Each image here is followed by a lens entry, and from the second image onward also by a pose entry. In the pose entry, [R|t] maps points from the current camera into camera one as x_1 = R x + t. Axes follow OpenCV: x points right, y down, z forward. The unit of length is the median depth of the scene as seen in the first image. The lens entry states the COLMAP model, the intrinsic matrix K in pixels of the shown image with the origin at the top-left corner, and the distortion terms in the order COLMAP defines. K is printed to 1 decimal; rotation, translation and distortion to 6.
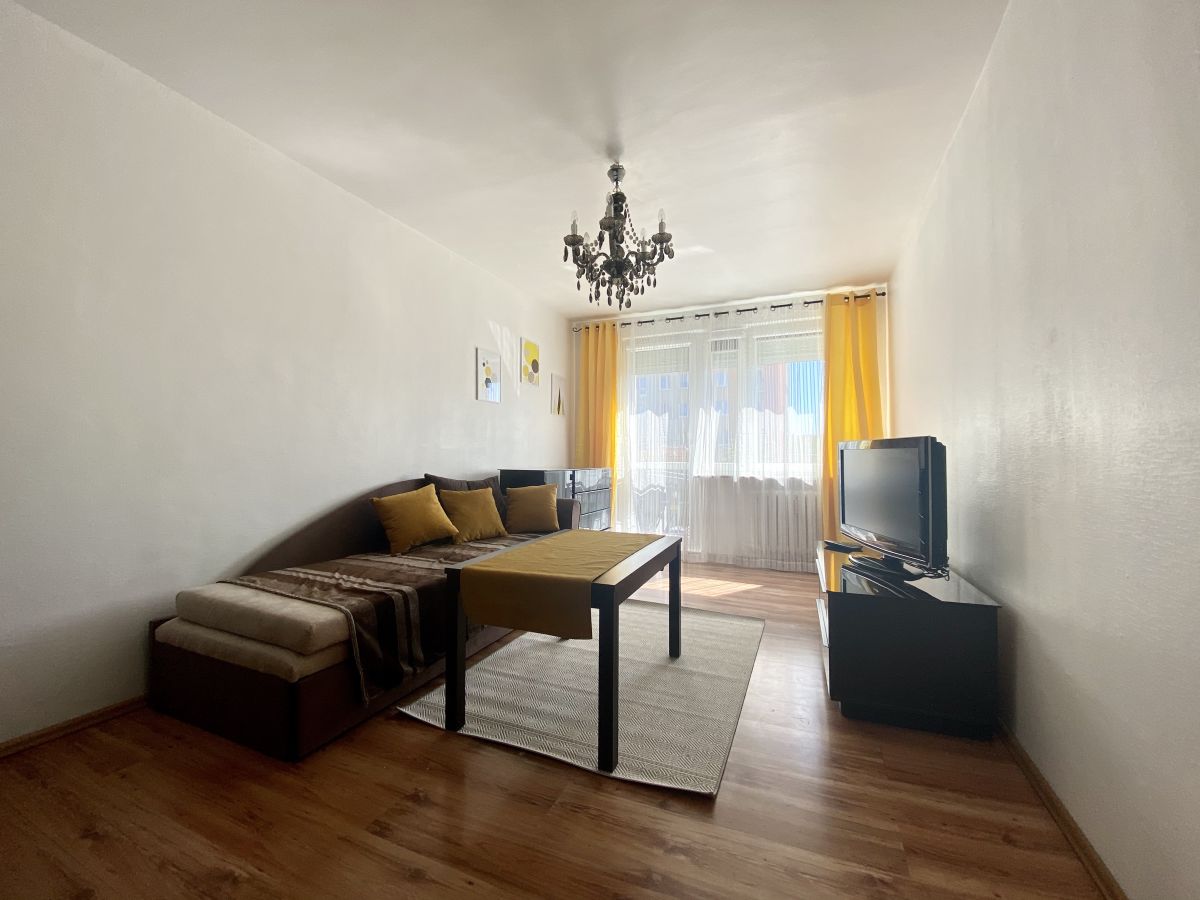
lens RADIAL K [[484.1, 0, 593.3], [0, 484.1, 450.1], [0, 0, 1]] dist [0.000242, -0.013282]
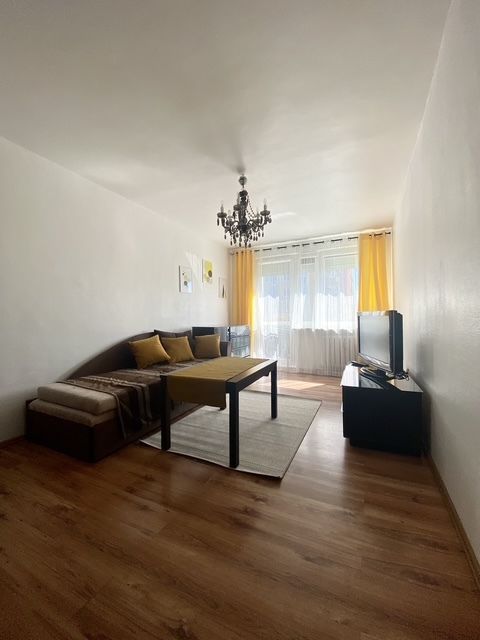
lens RADIAL K [[258.2, 0, 240.0], [0, 258.2, 320.0], [0, 0, 1]] dist [0.000242, -0.013282]
pose [[0.999311, -0.011891, -0.035150, 0.067569], [0.012726, 0.999640, 0.023628, -0.016917], [0.034856, -0.024059, 0.999103, -0.091237]]
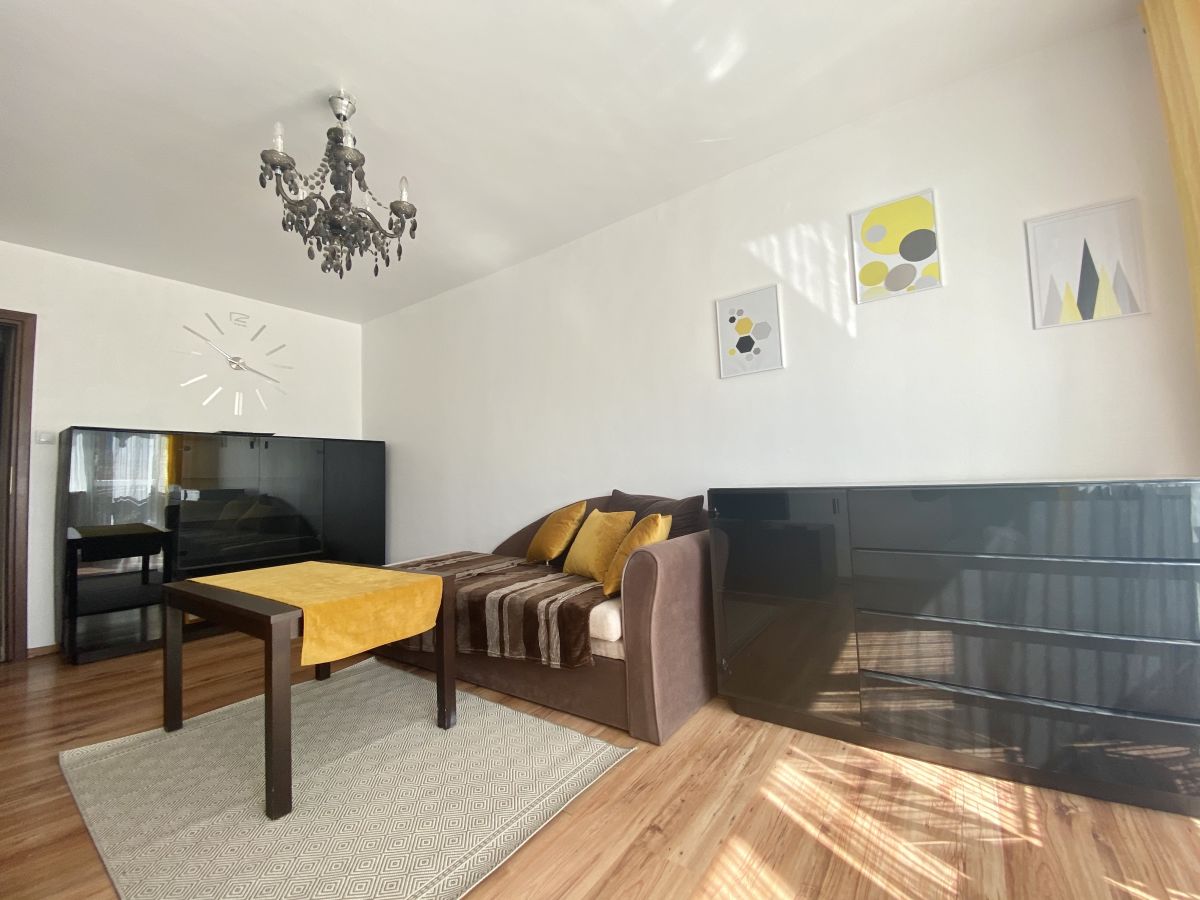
lens RADIAL K [[468.2, 0, 600.0], [0, 468.2, 450.0], [0, 0, 1]] dist [0.000248, -0.000021]
pose [[-0.234388, -0.047863, -0.970964, 0.649513], [0.045474, 0.997154, -0.060132, 0.036678], [0.971079, -0.058248, -0.231544, 1.556904]]
